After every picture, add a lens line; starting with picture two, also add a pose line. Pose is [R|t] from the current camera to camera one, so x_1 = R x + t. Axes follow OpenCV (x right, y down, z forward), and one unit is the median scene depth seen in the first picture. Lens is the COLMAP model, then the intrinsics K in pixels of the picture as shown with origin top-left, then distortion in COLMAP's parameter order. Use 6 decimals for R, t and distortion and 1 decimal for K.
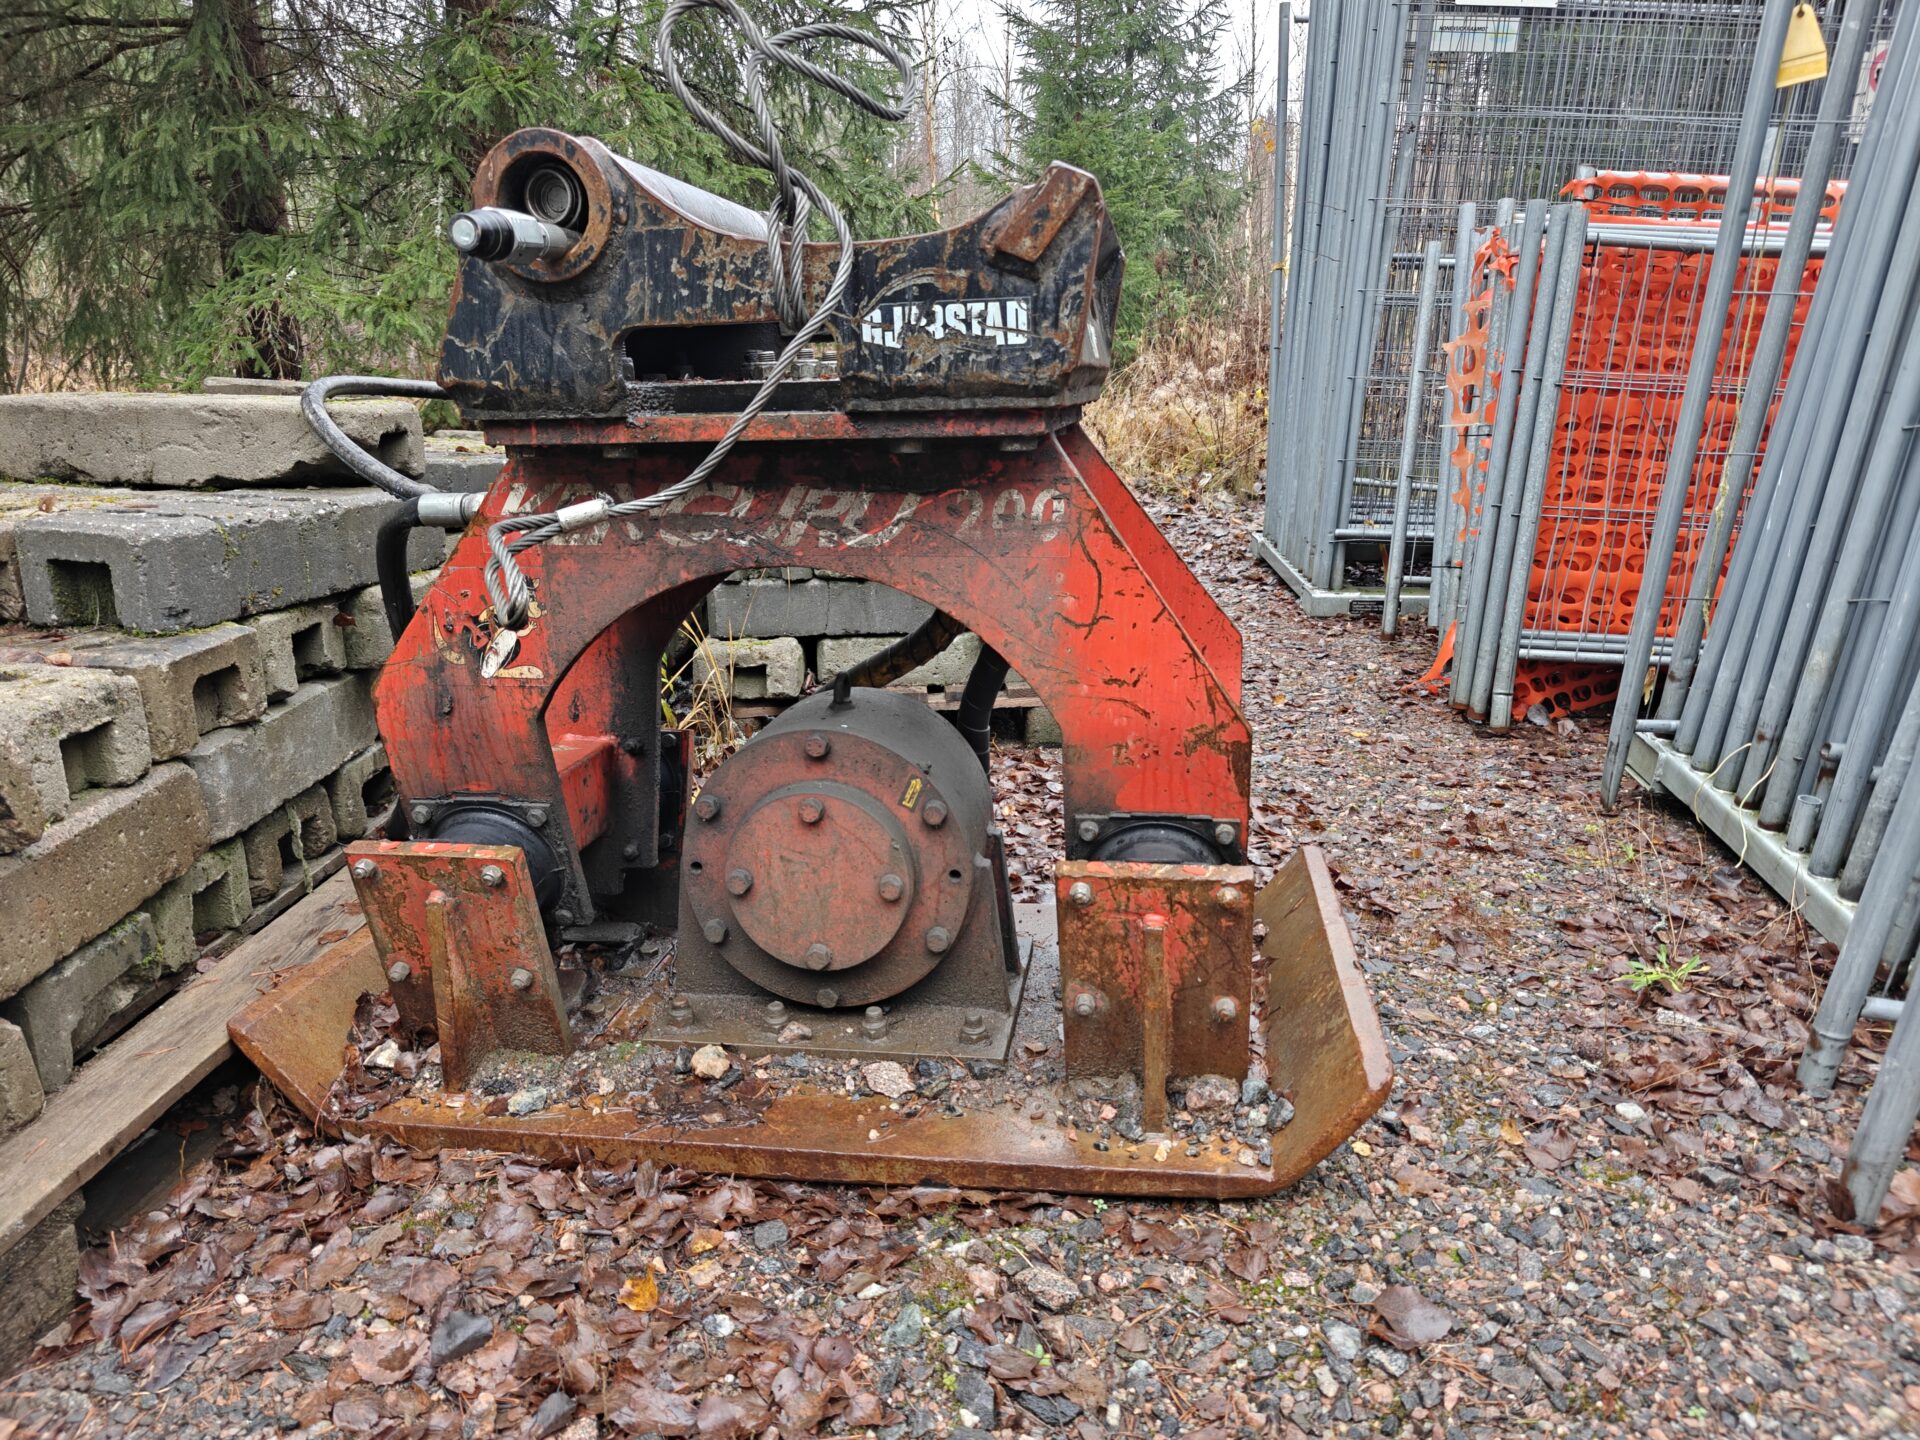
lens RADIAL K [[1309.8, 0, 973.0], [0, 1309.8, 722.2], [0, 0, 1]] dist [0.035254, -0.040713]
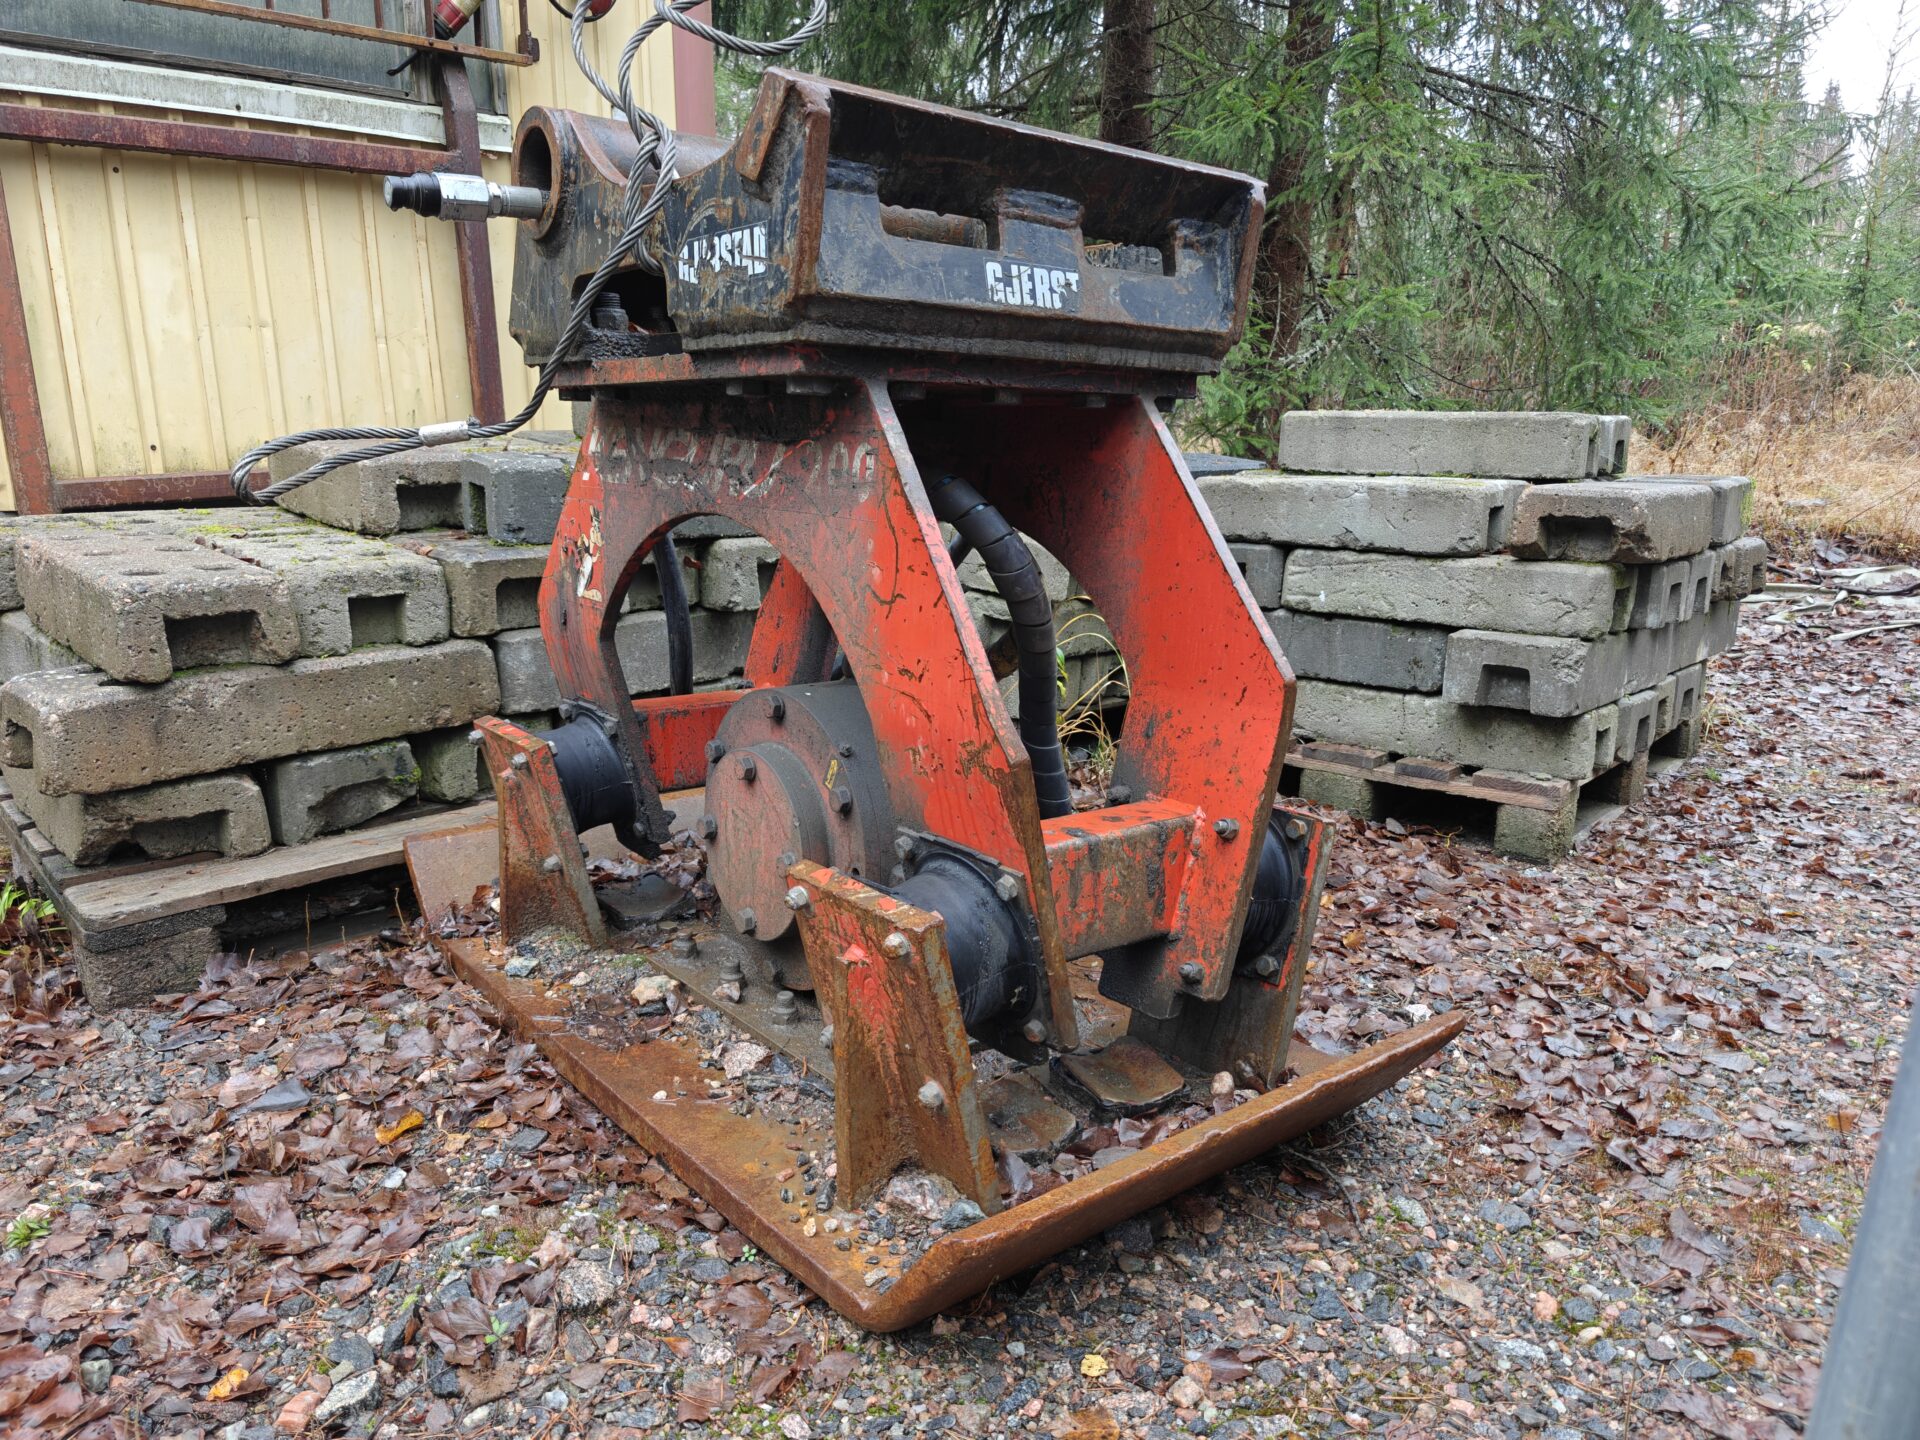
lens RADIAL K [[1348.7, 0, 957.7], [0, 1348.7, 710.9], [0, 0, 1]] dist [0.039125, -0.046086]
pose [[0.735065, 0.169657, -0.656427, 0.688802], [-0.206866, 0.978140, 0.021157, -0.030927], [0.645667, 0.120241, 0.754093, 0.348534]]
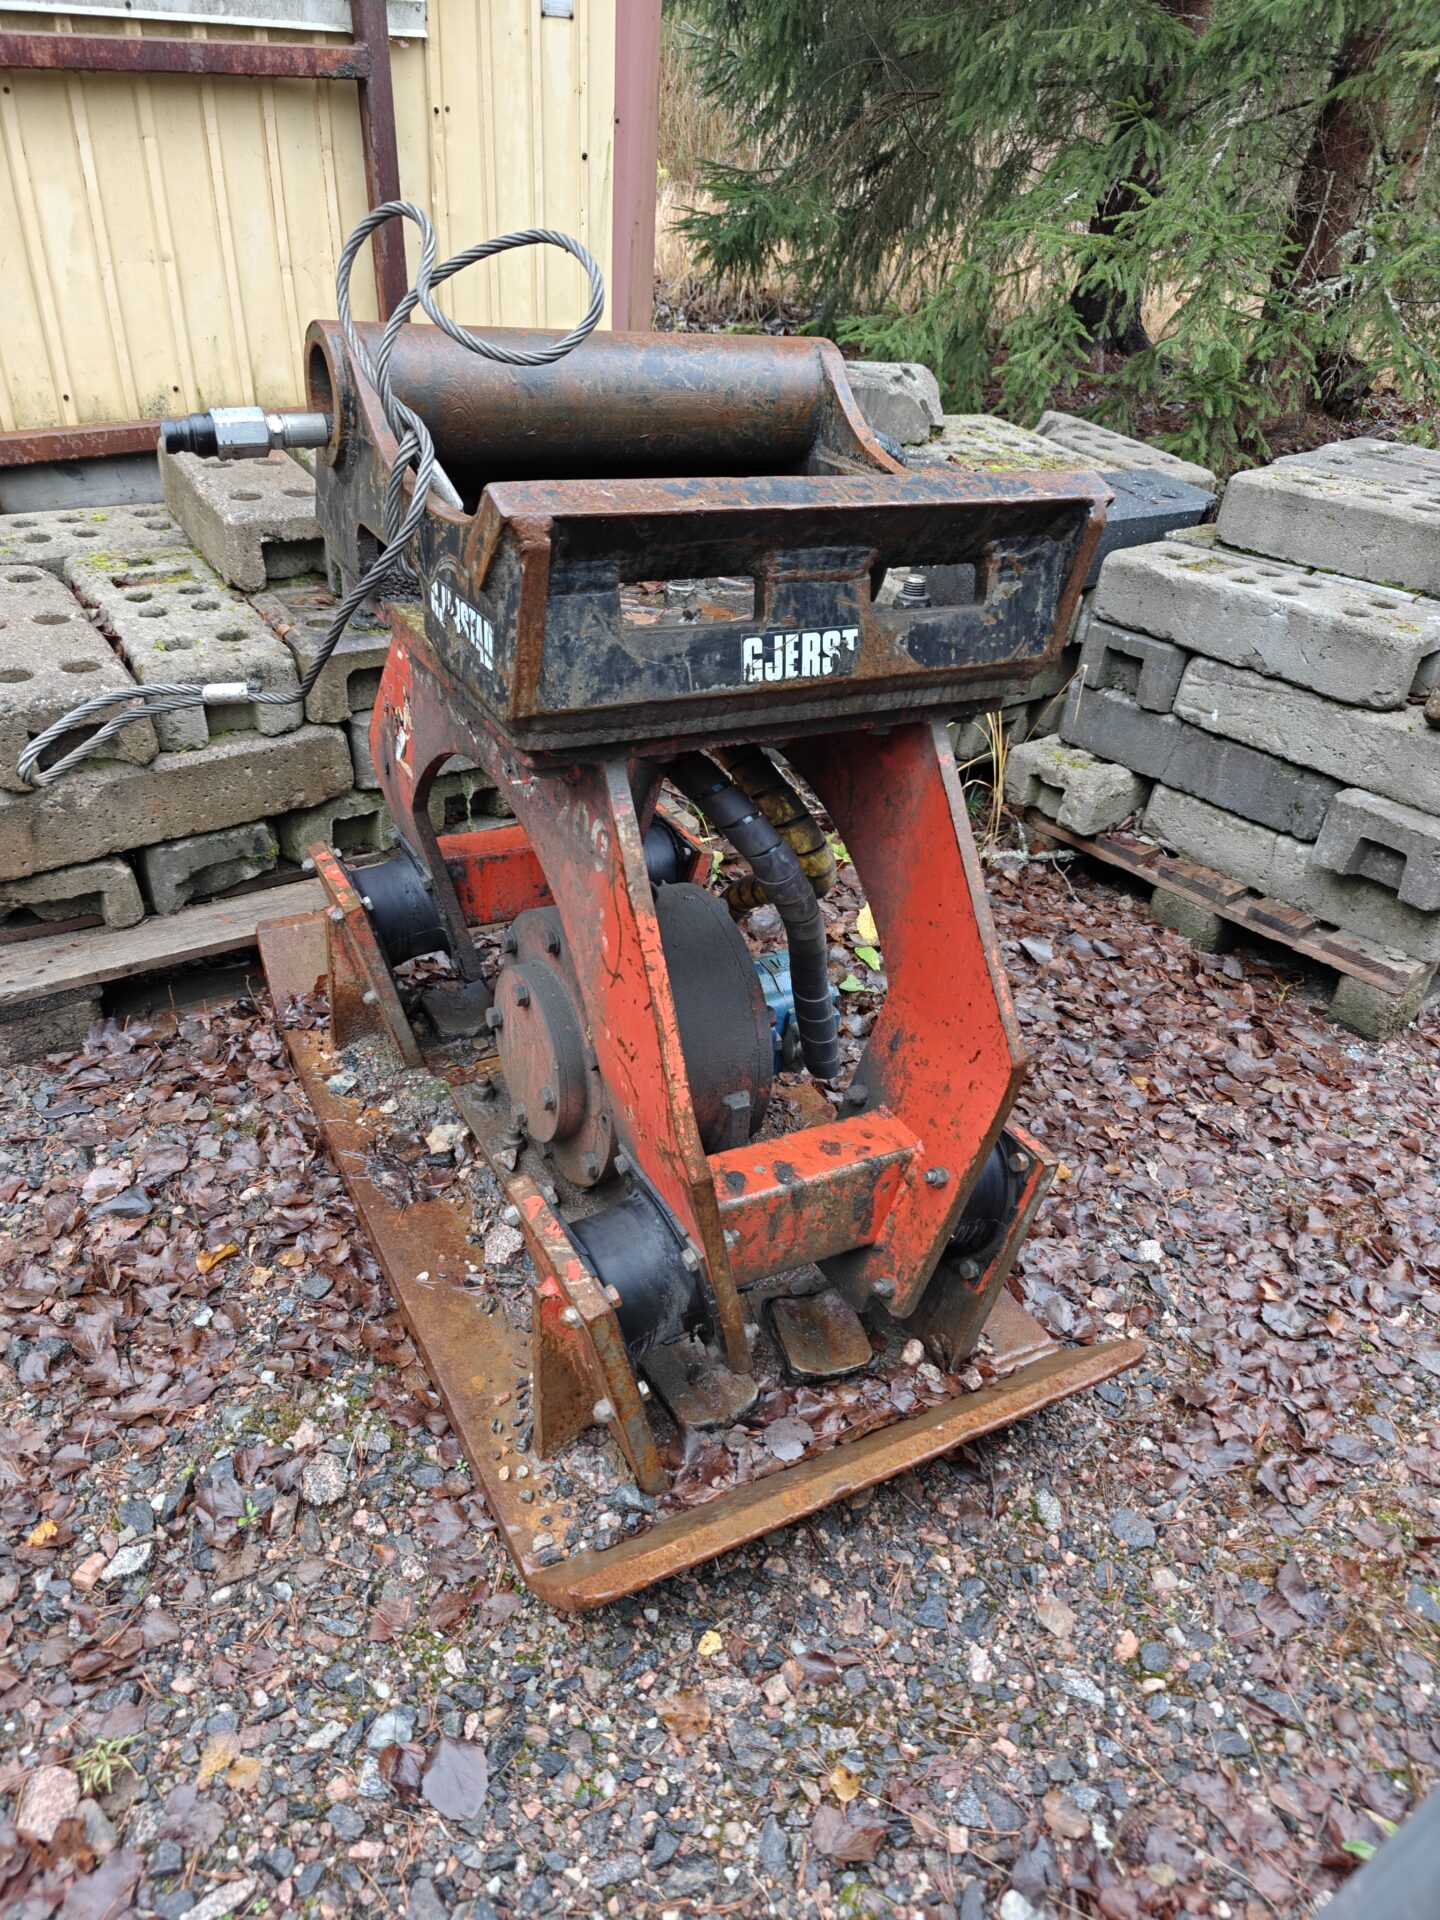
lens RADIAL K [[1309.8, 0, 710.5], [0, 1309.8, 954.4], [0, 0, 1]] dist [0.035254, -0.040713]
pose [[0.595079, 0.472511, -0.650088, 0.666140], [-0.290795, 0.880689, 0.373933, -0.417415], [0.749213, -0.033478, 0.661483, 0.443900]]
